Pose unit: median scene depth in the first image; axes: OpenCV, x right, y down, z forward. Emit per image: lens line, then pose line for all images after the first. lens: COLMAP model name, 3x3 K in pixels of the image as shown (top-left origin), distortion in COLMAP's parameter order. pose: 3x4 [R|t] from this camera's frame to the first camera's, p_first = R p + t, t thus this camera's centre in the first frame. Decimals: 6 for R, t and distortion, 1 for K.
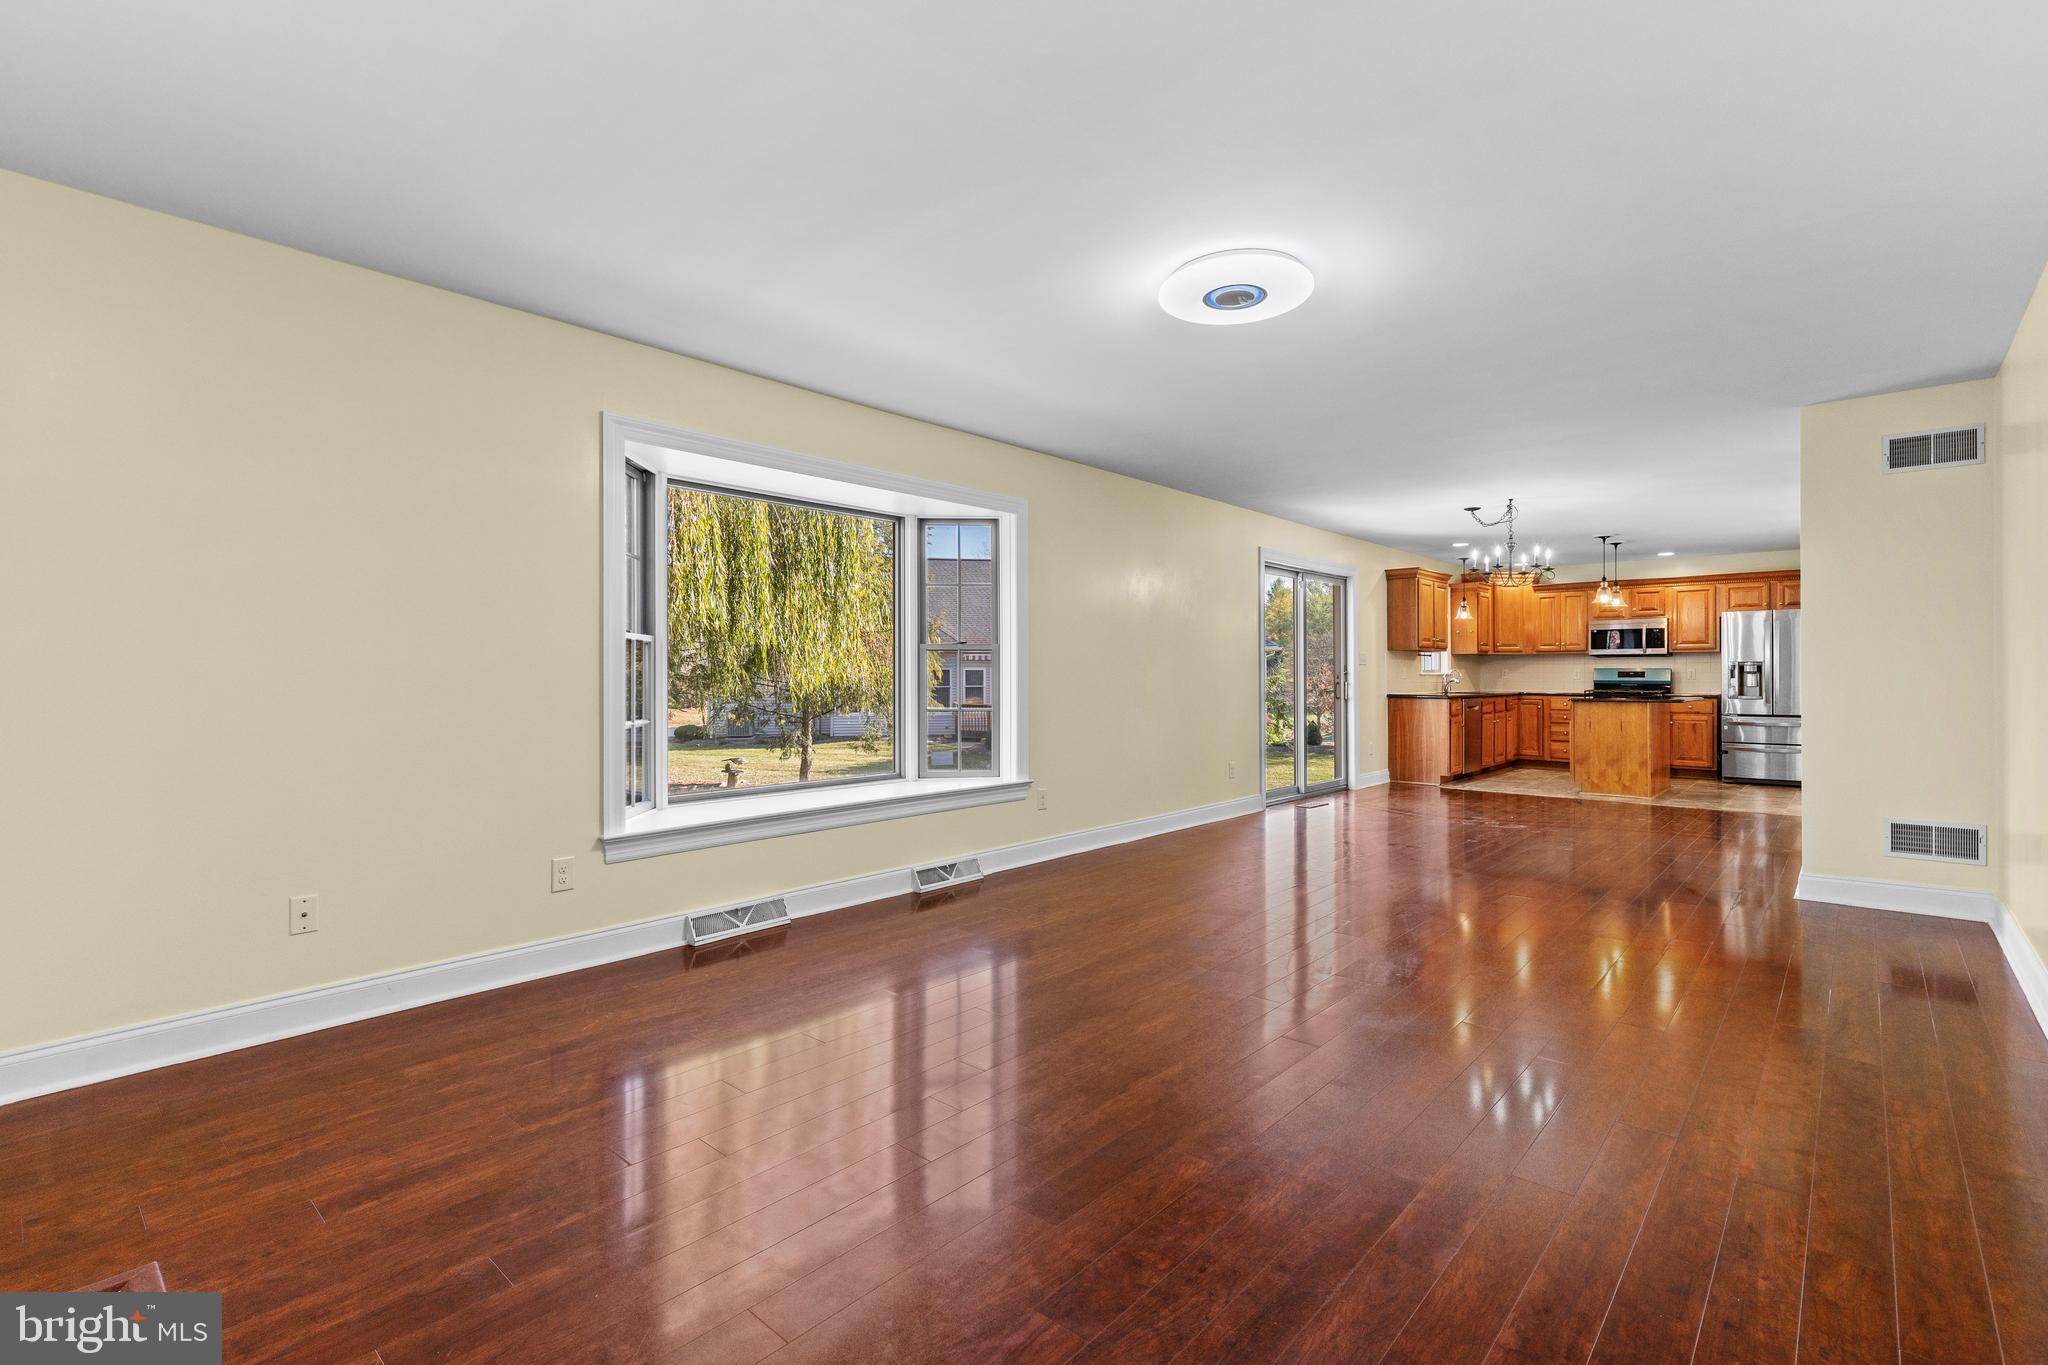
lens RADIAL K [[932.7, 0, 1024.0], [0, 932.7, 682.5], [0, 0, 1]] dist [-0.000408, 0.000022]
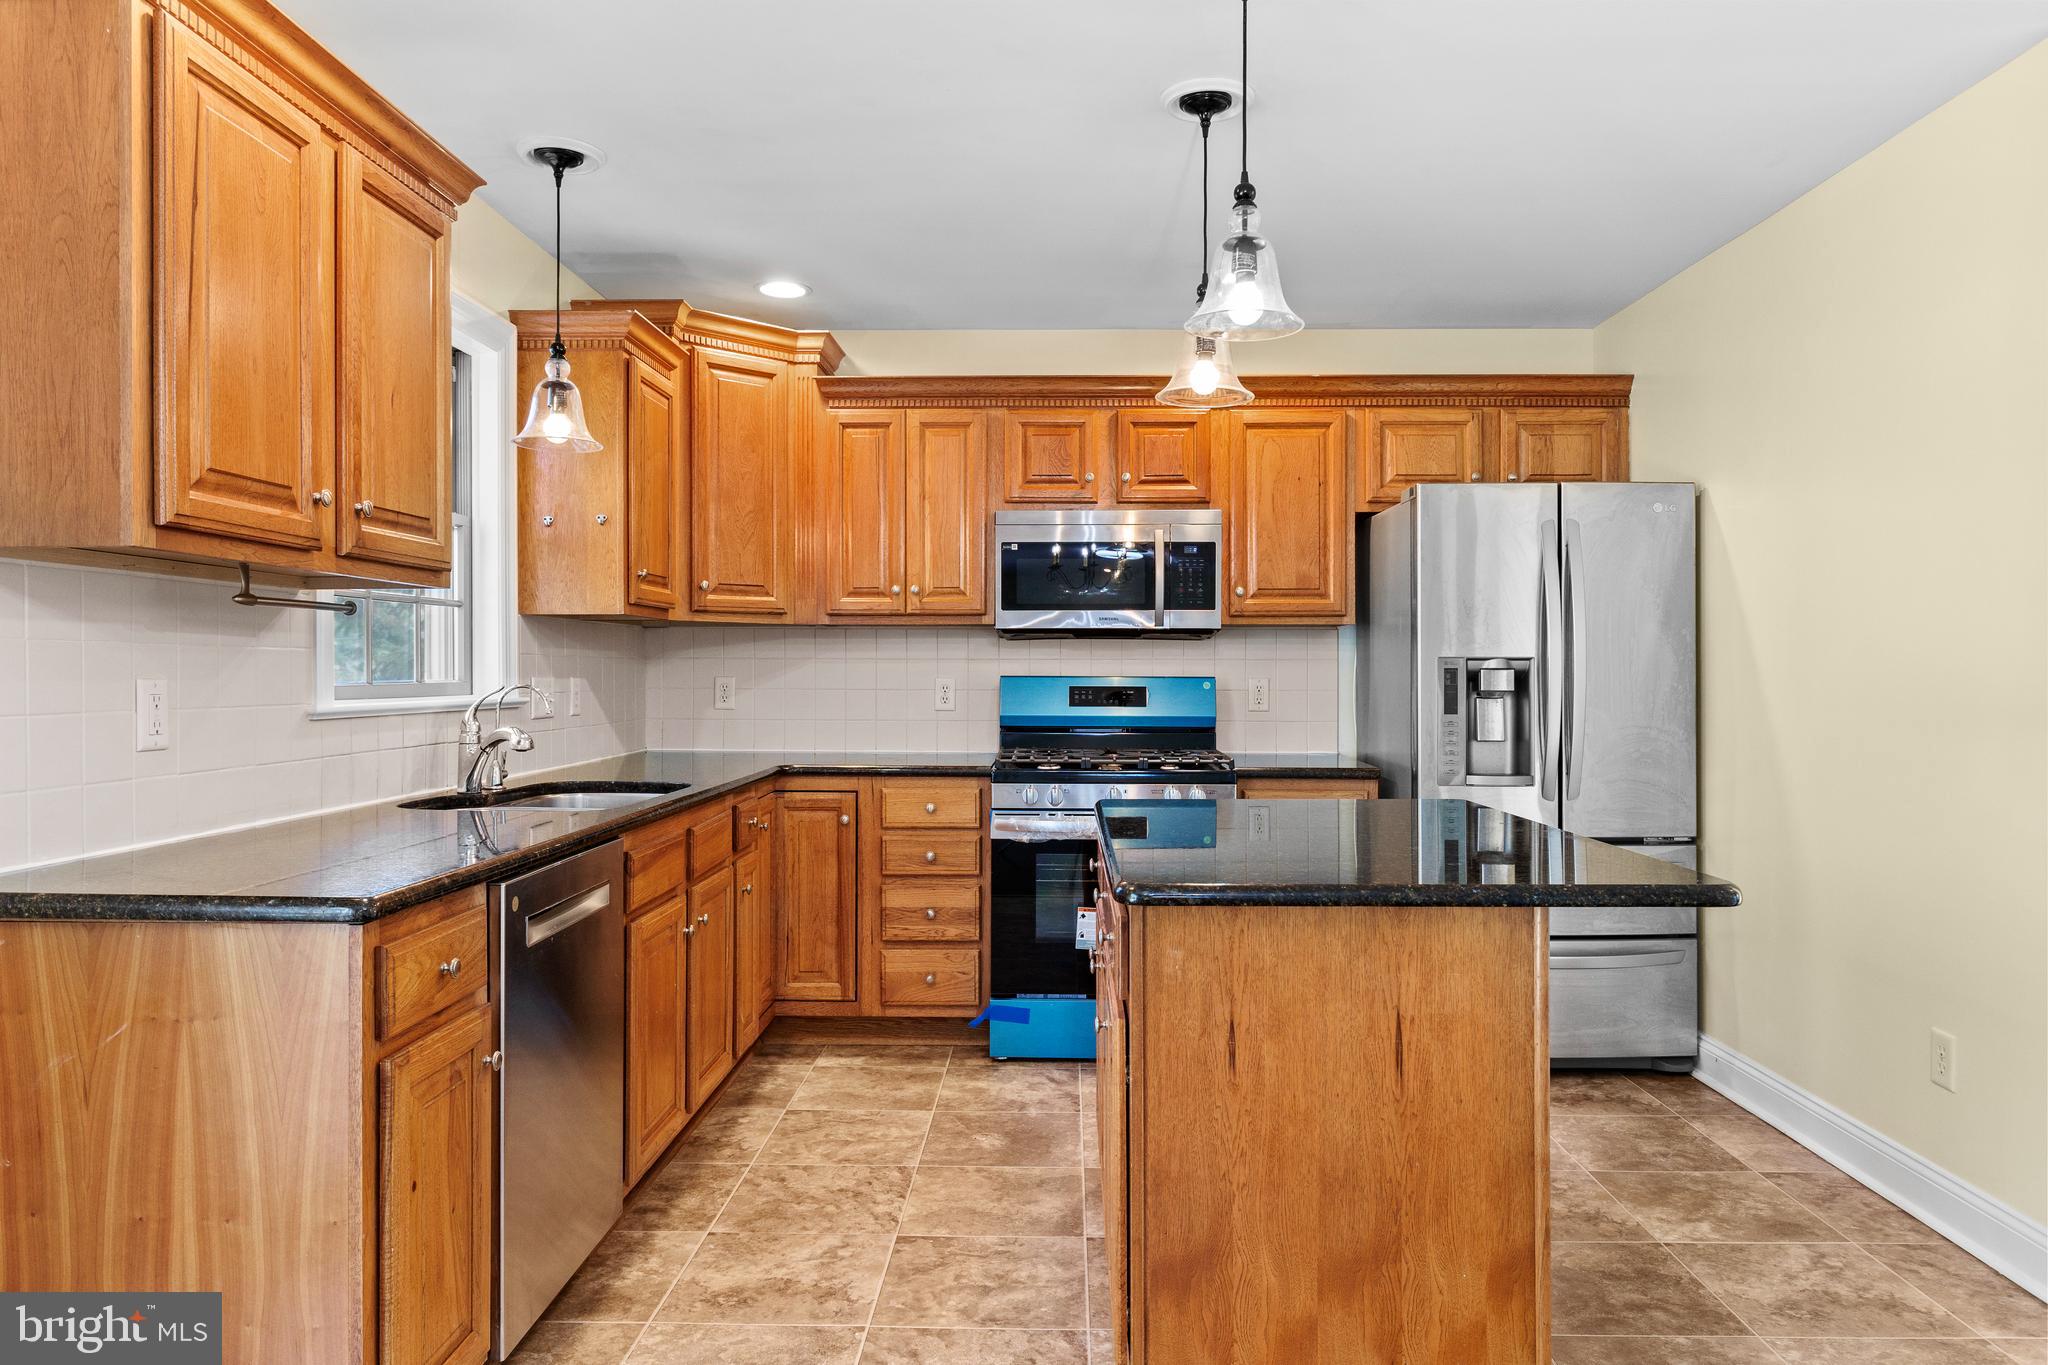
lens RADIAL K [[1391.6, 0, 1024.0], [0, 1391.6, 682.5], [0, 0, 1]] dist [0.001169, -0.000045]
pose [[0.766489, -0.000250, 0.642257, 0.338671], [0.000798, 1.000000, -0.000564, -0.012735], [-0.642256, 0.000945, 0.766489, 0.666973]]
